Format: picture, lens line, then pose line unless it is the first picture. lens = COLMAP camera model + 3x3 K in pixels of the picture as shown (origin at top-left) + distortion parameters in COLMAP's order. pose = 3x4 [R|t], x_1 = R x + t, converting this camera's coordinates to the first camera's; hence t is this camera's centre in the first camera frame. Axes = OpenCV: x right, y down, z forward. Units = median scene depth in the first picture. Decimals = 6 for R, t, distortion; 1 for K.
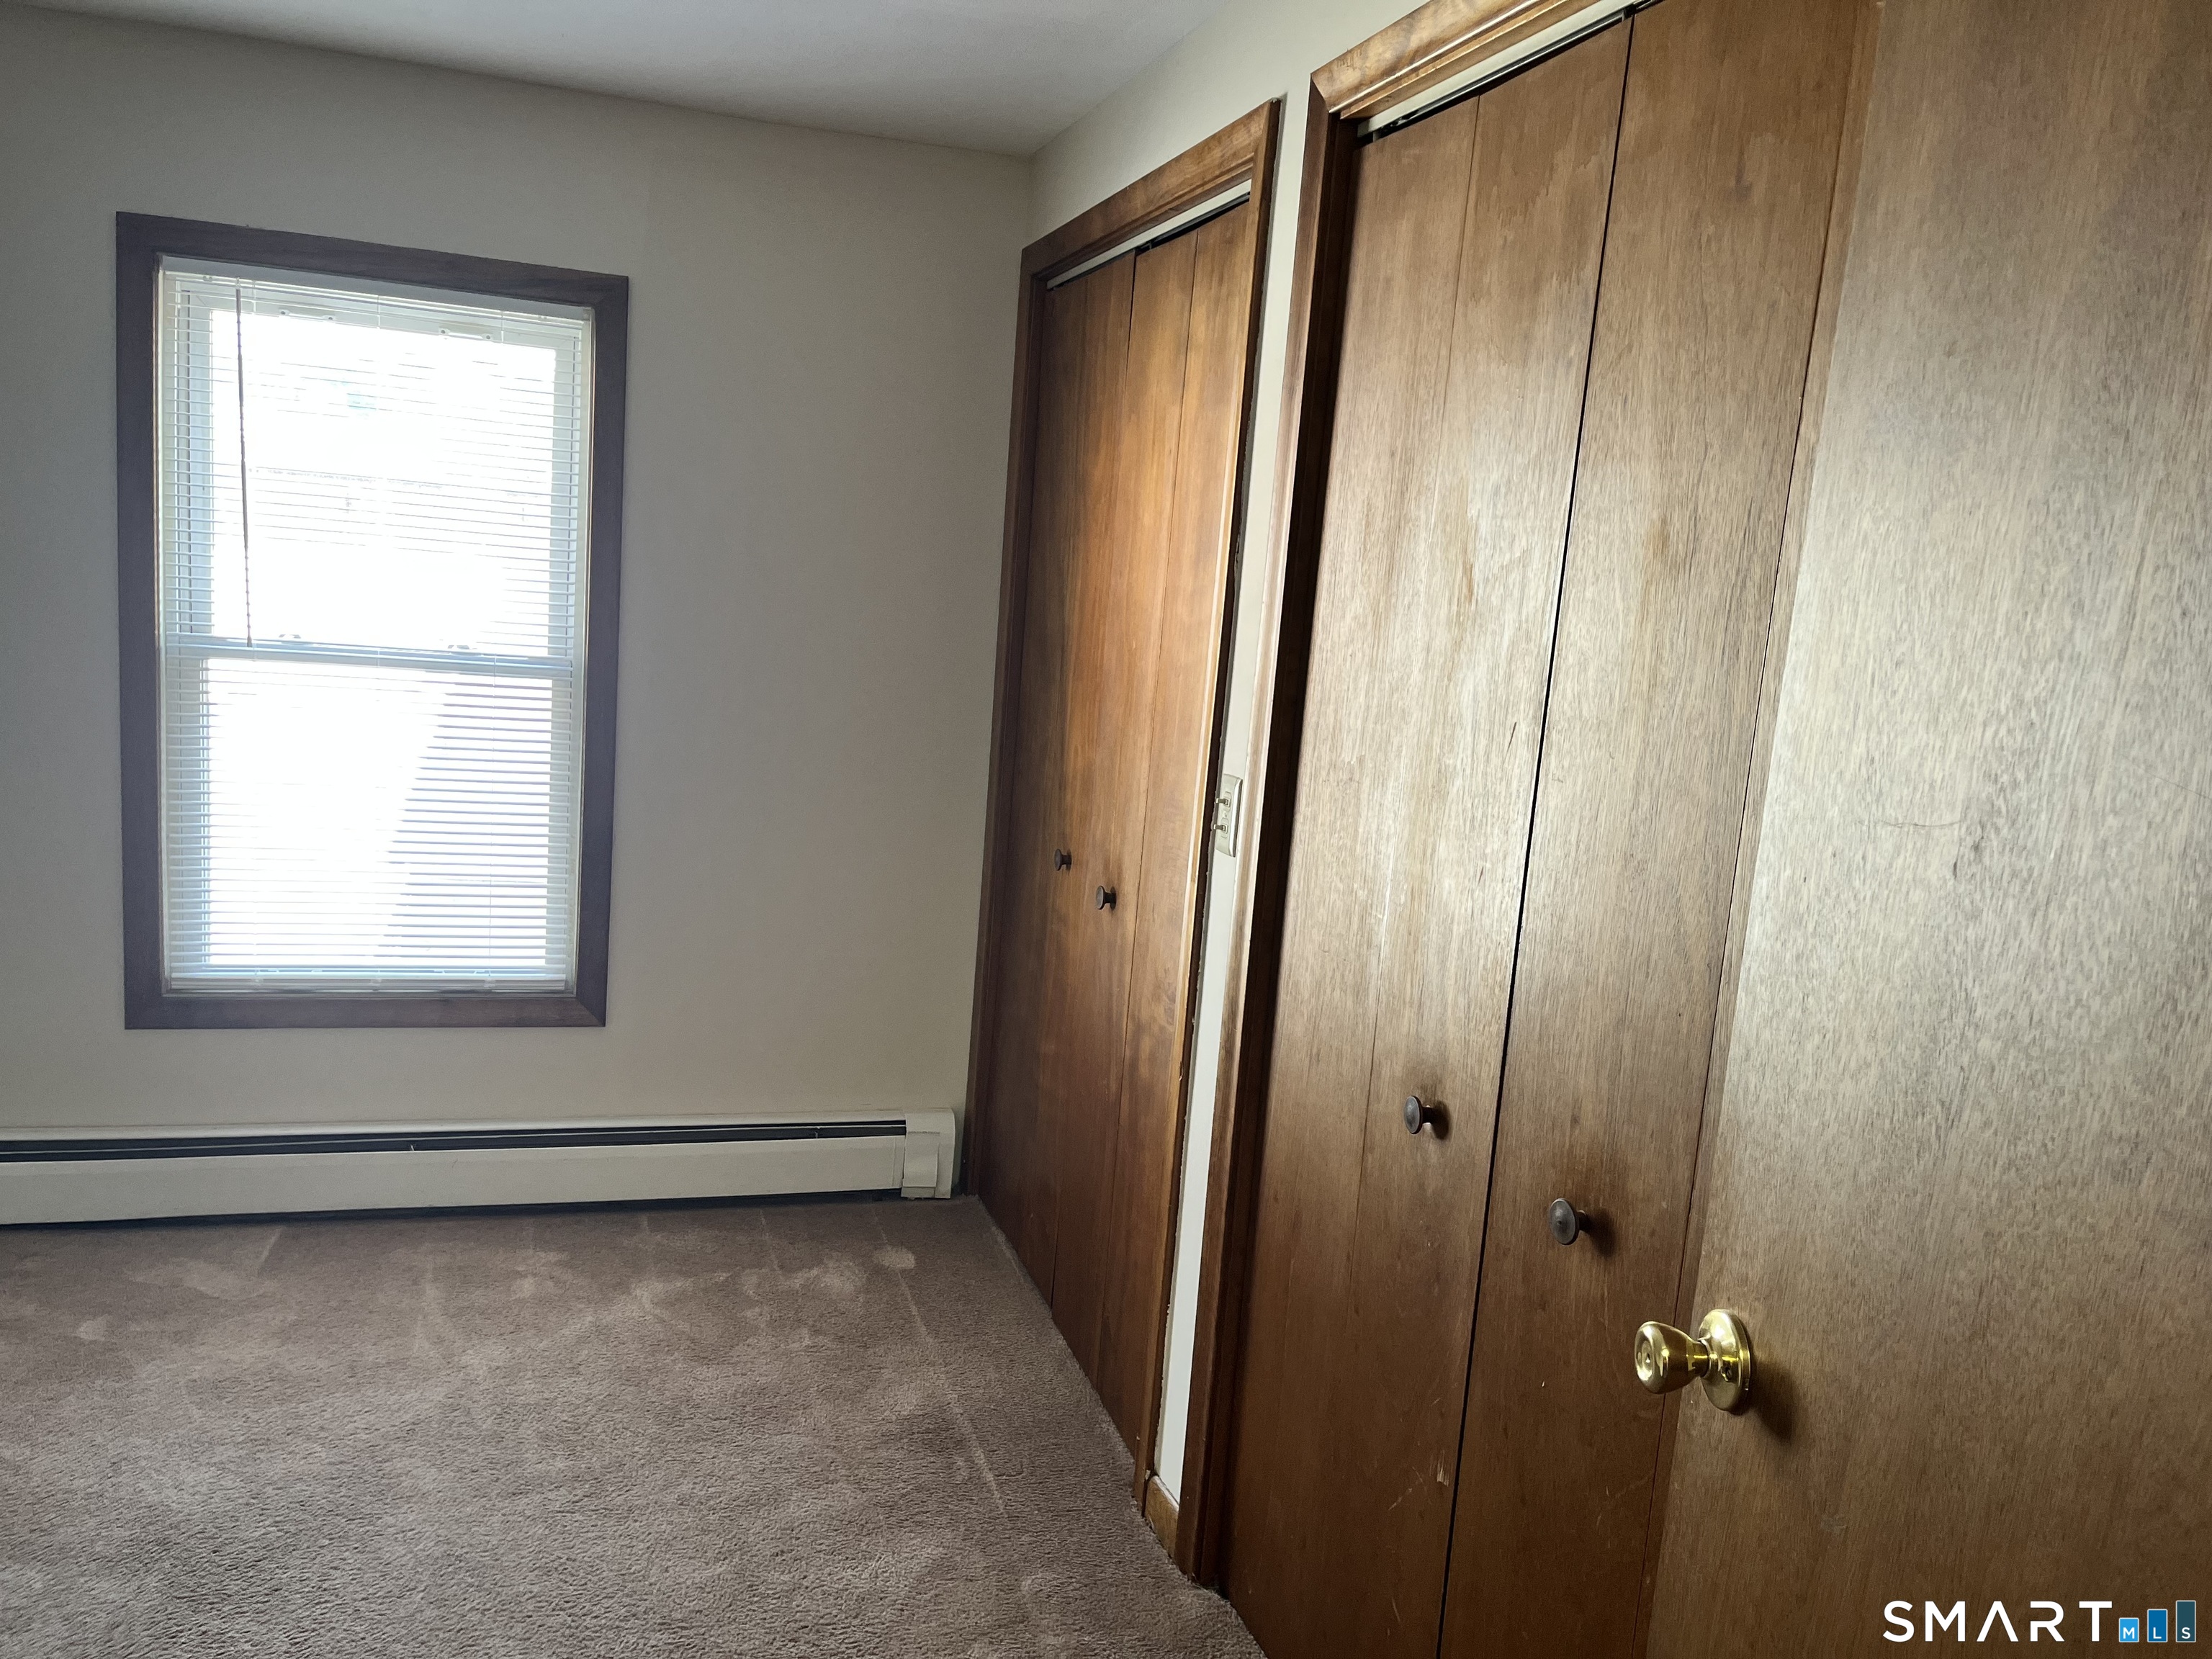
lens RADIAL K [[1669.4, 0, 1106.0], [0, 1669.4, 829.5], [0, 0, 1]] dist [0.070170, -0.106785]
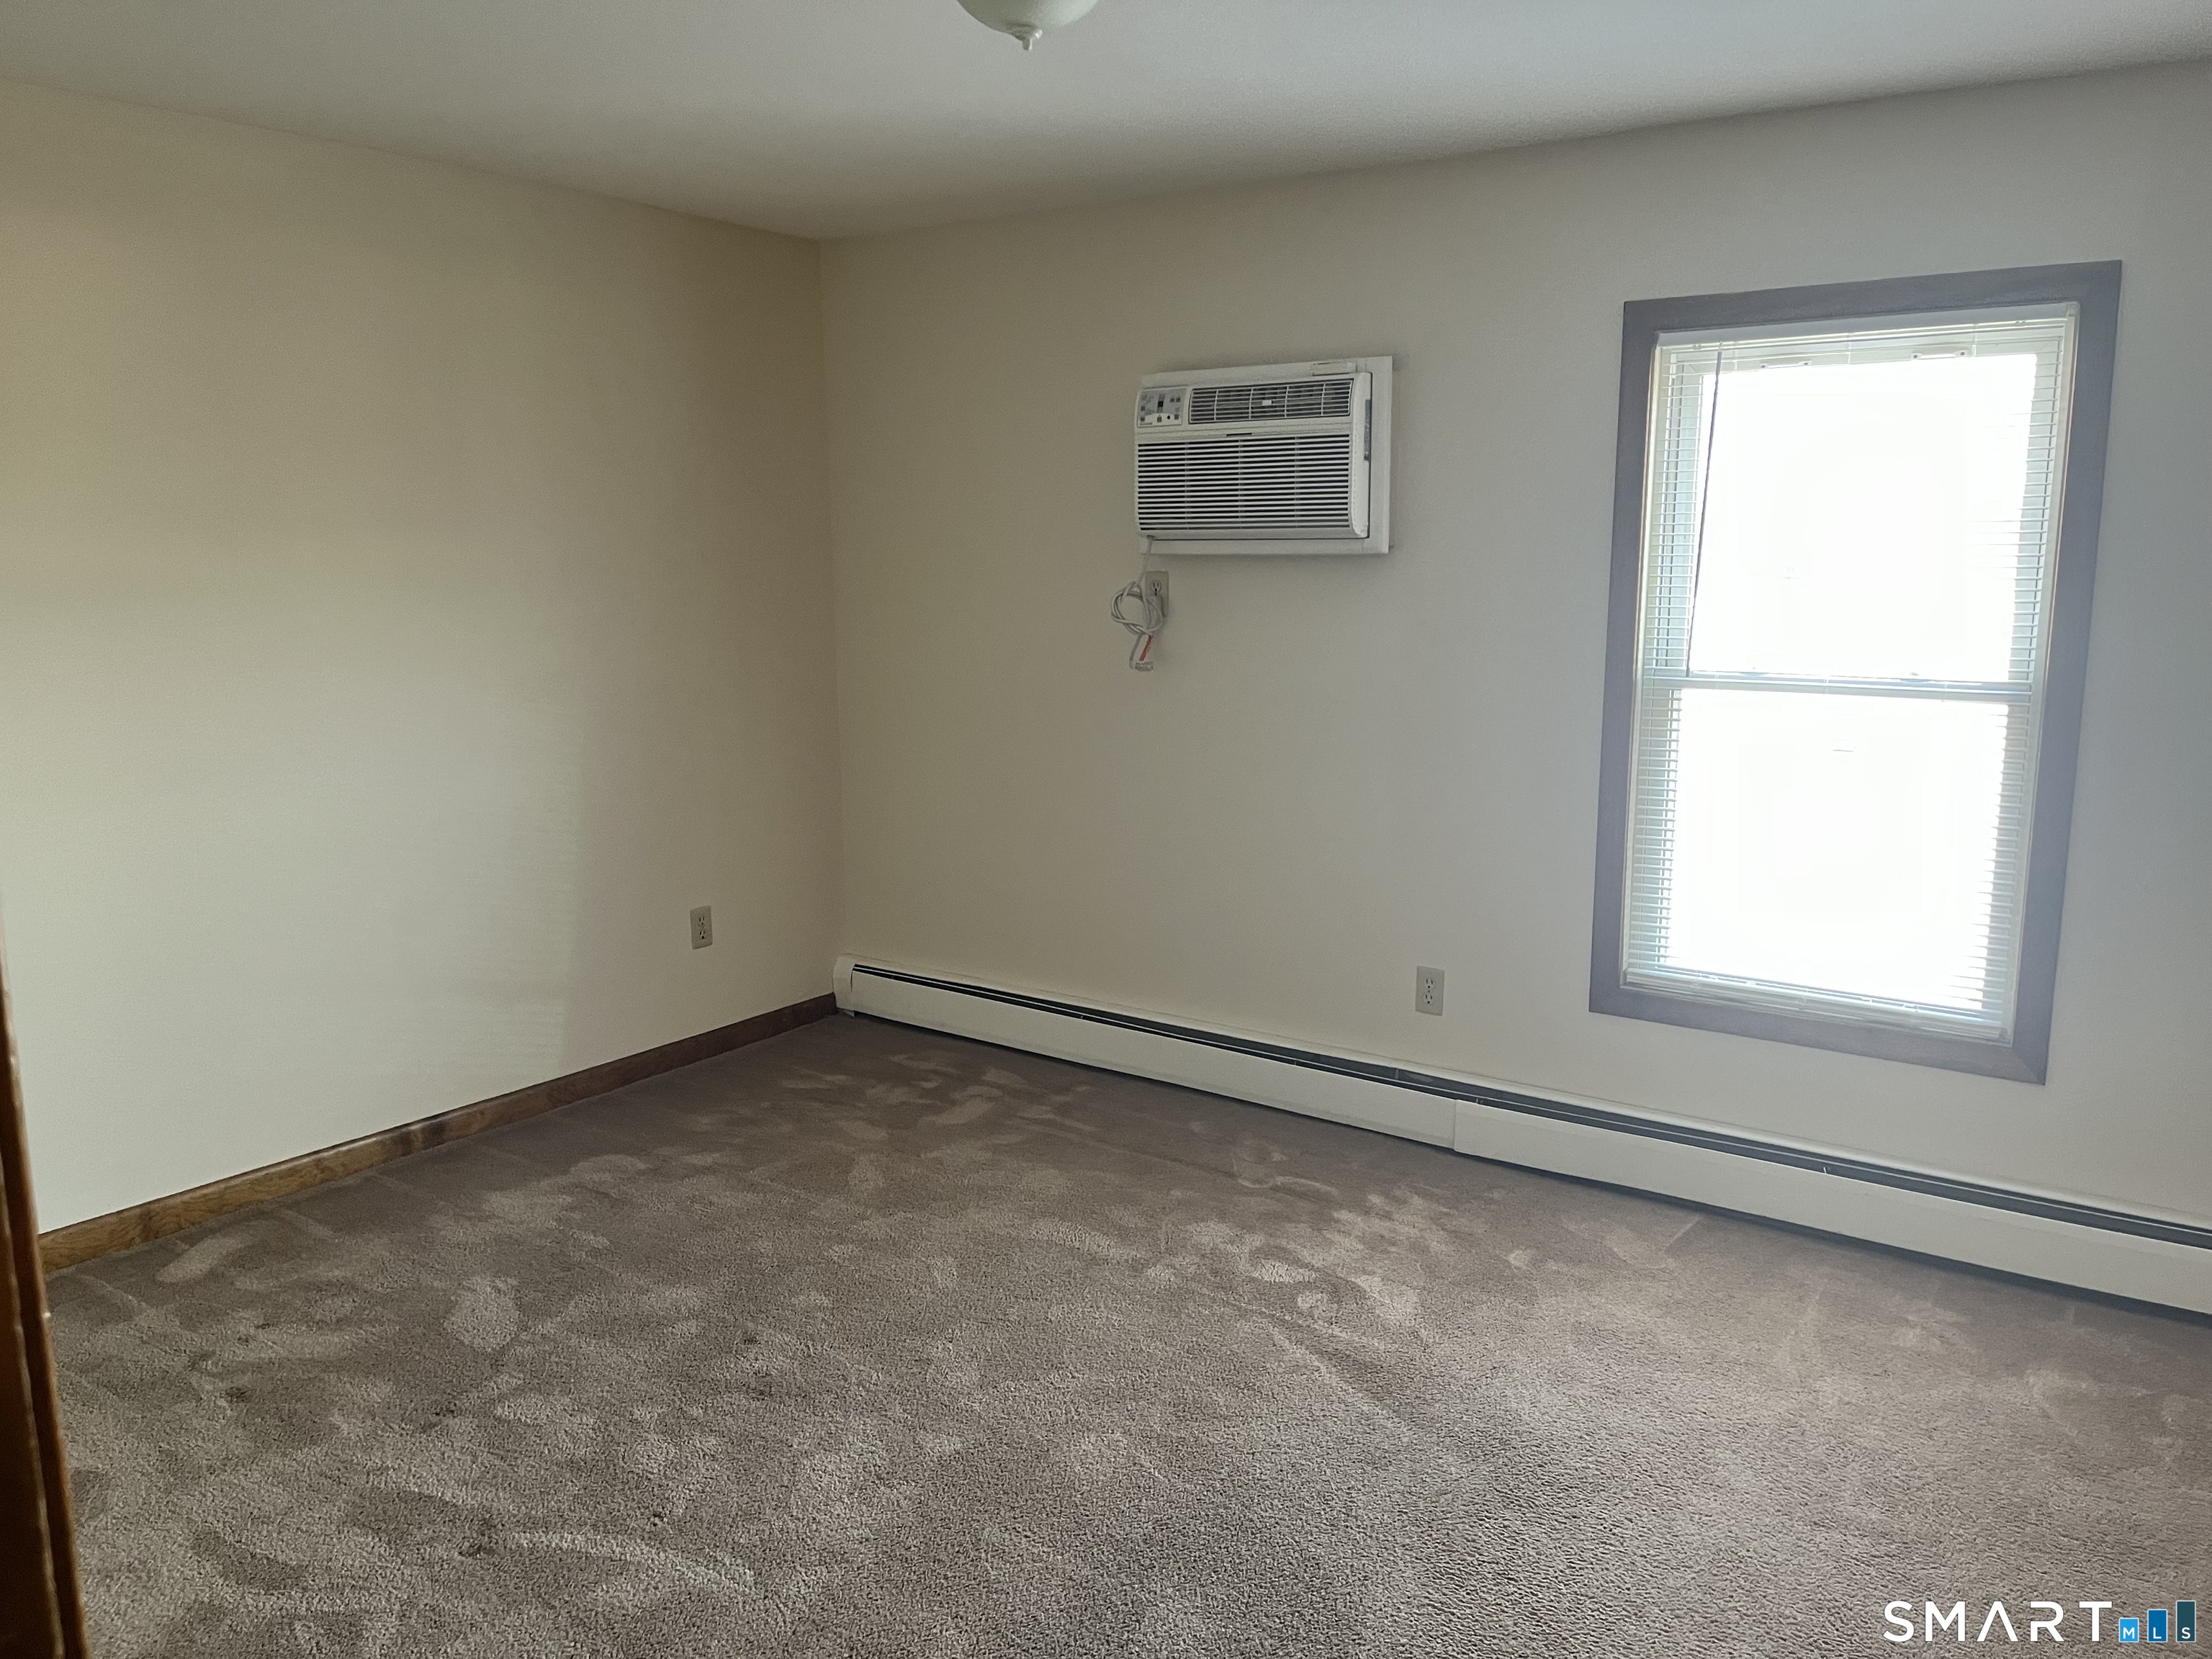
lens RADIAL K [[1669.4, 0, 1106.0], [0, 1669.4, 829.5], [0, 0, 1]] dist [0.070170, -0.106785]
pose [[0.597752, 0.050805, -0.800070, 0.136437], [-0.069991, 0.997486, 0.011049, 0.004497], [0.798620, 0.049393, 0.599805, 0.042199]]
